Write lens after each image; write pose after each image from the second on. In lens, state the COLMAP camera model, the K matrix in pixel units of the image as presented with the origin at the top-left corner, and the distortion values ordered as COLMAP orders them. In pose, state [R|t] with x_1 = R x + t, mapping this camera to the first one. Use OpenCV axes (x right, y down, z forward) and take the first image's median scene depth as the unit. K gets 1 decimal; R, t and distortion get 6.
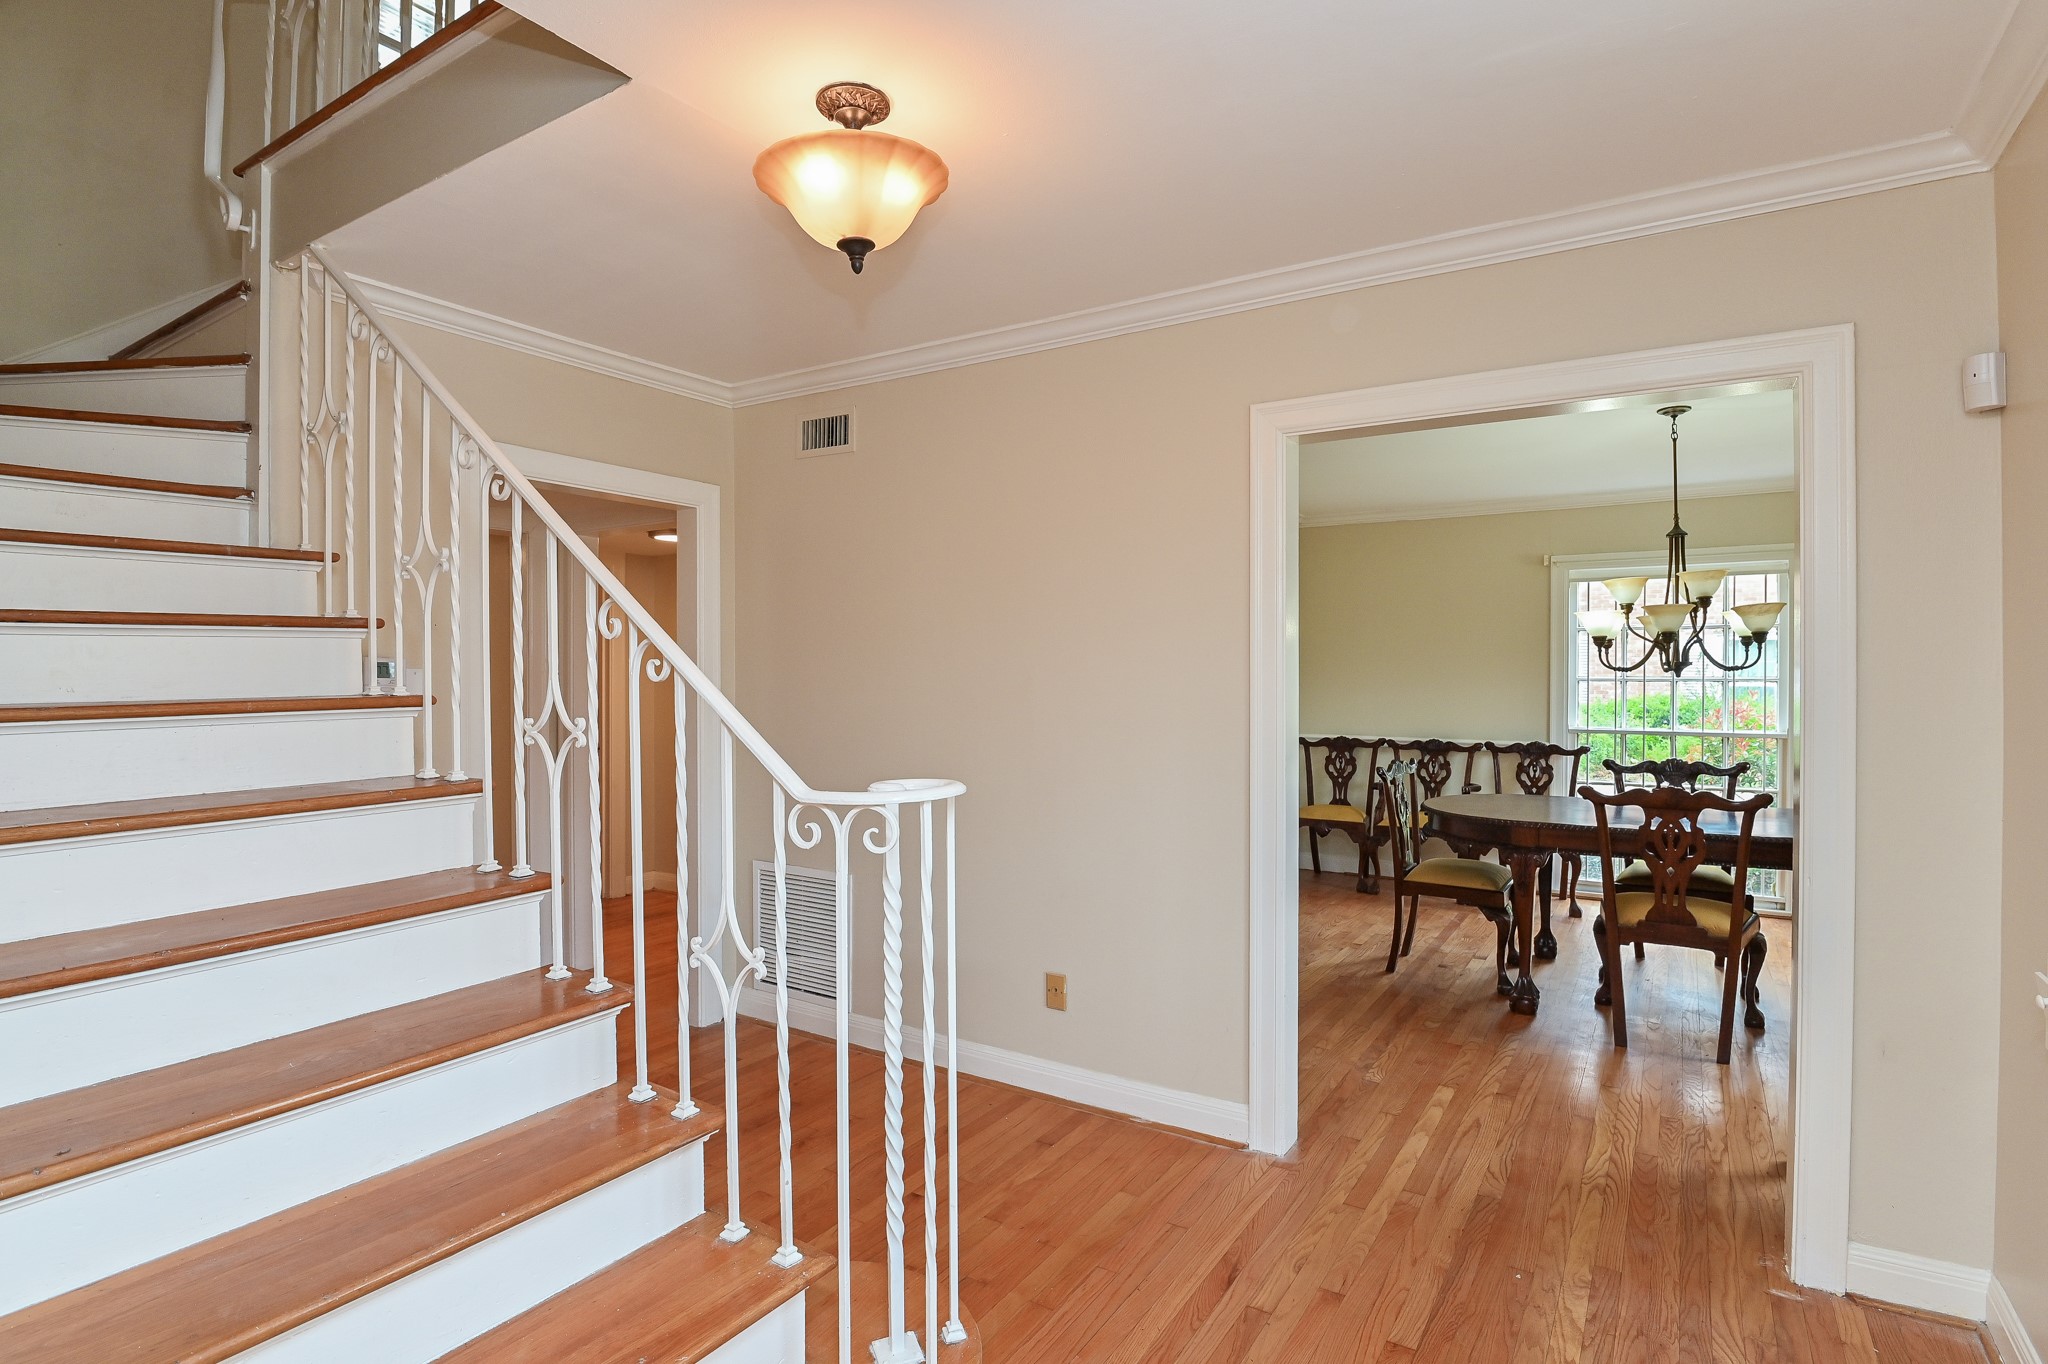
lens RADIAL K [[1043.4, 0, 1017.7], [0, 1043.4, 675.8], [0, 0, 1]] dist [-0.026275, -0.002898]
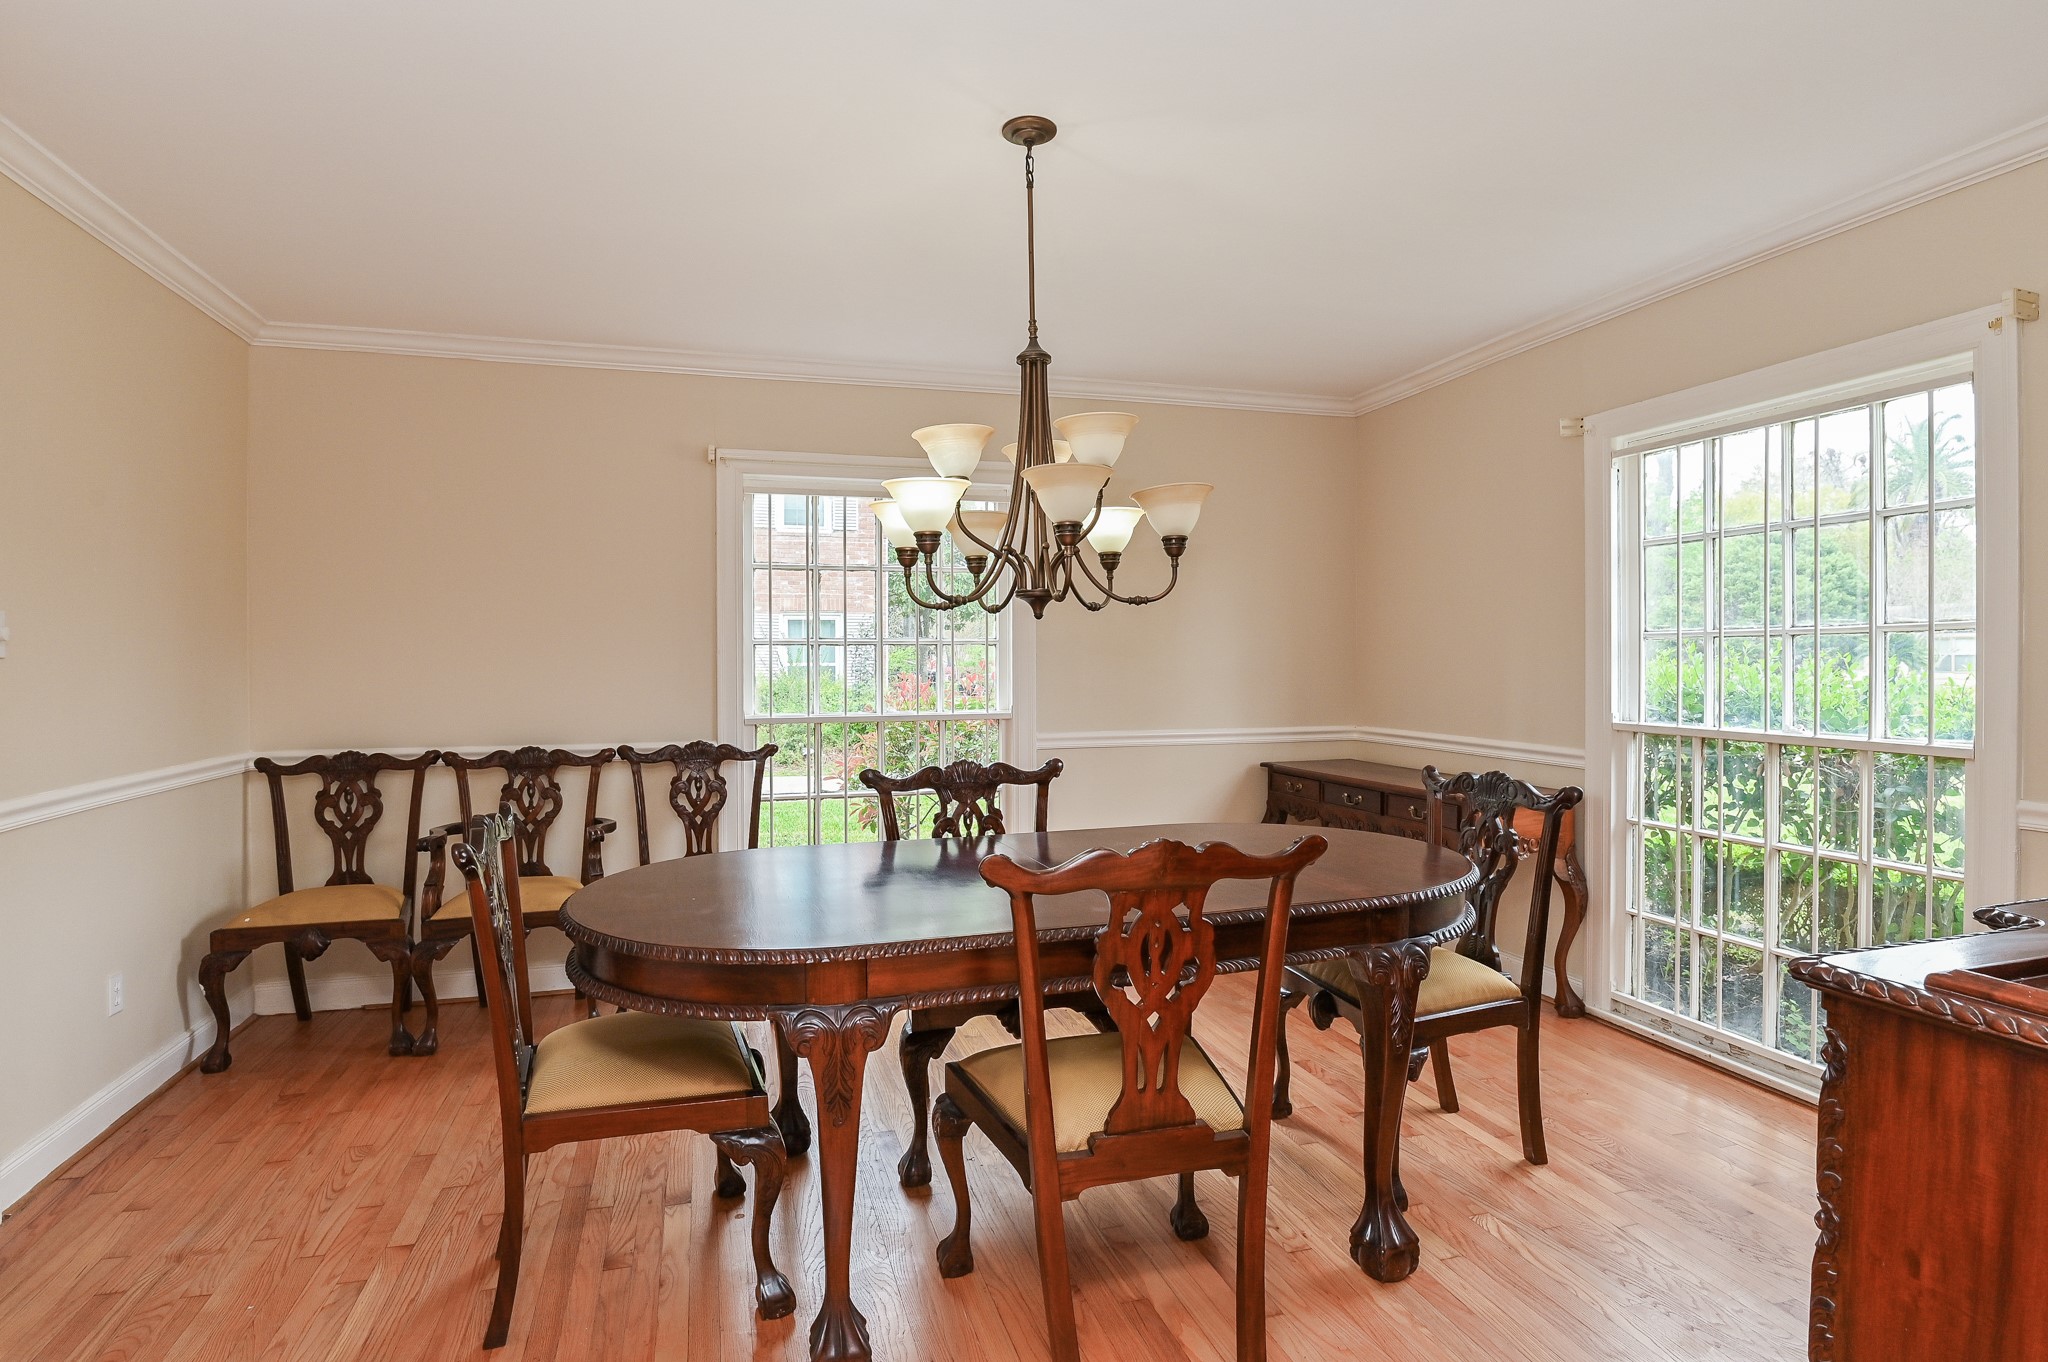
lens RADIAL K [[1043.4, 0, 1017.7], [0, 1043.4, 674.8], [0, 0, 1]] dist [-0.026275, -0.002898]
pose [[0.642162, -0.013672, 0.766447, 0.138850], [0.006773, 0.999903, 0.012162, 0.016521], [-0.766539, -0.002619, 0.642192, 0.437163]]
